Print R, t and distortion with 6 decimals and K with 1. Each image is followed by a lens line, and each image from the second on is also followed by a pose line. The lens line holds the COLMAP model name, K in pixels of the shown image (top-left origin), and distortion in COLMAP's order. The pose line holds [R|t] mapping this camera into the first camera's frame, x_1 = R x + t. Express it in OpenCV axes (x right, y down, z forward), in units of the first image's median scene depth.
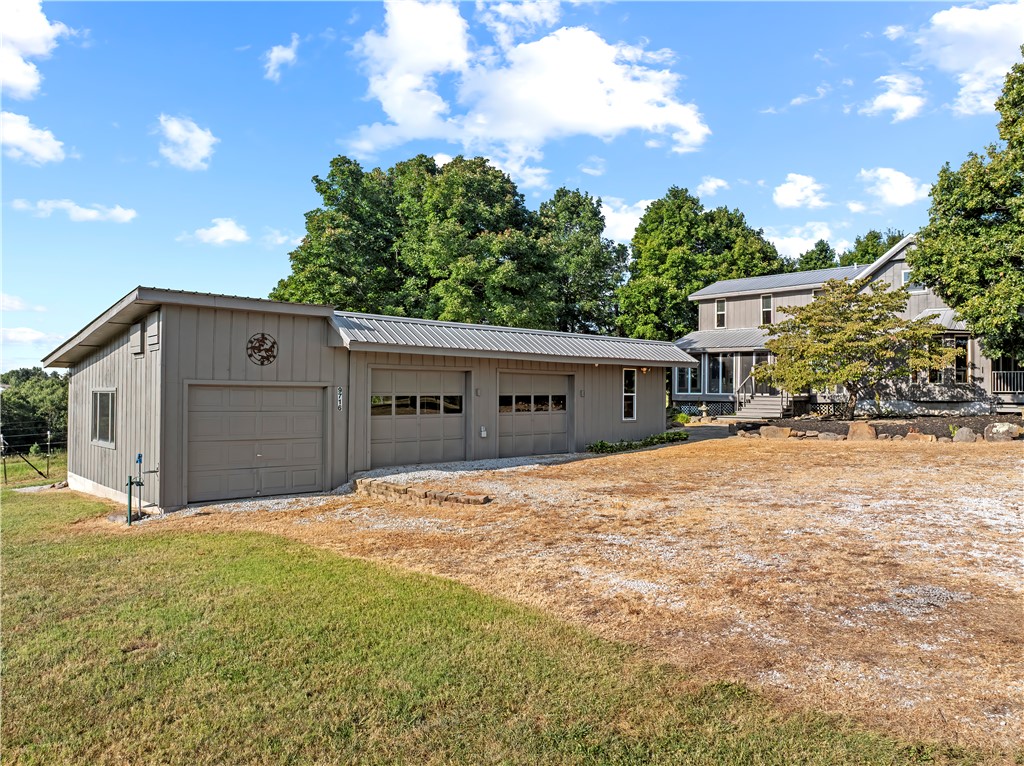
lens RADIAL K [[719.9, 0, 512.0], [0, 719.9, 383.0], [0, 0, 1]] dist [-0.041188, -0.004281]
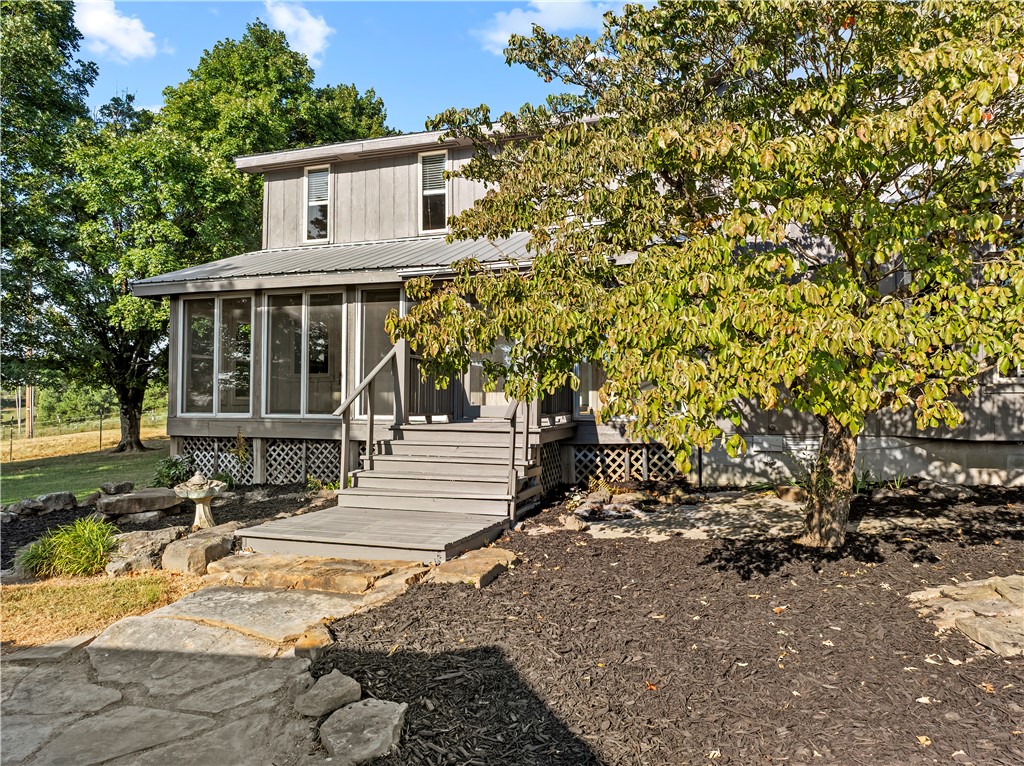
lens RADIAL K [[719.9, 0, 512.0], [0, 719.9, 383.0], [0, 0, 1]] dist [-0.041188, -0.004281]
pose [[0.883973, 0.006196, 0.467497, 0.182211], [-0.001154, 0.999938, -0.011070, 0.002622], [-0.467536, 0.009246, 0.883925, 0.546947]]
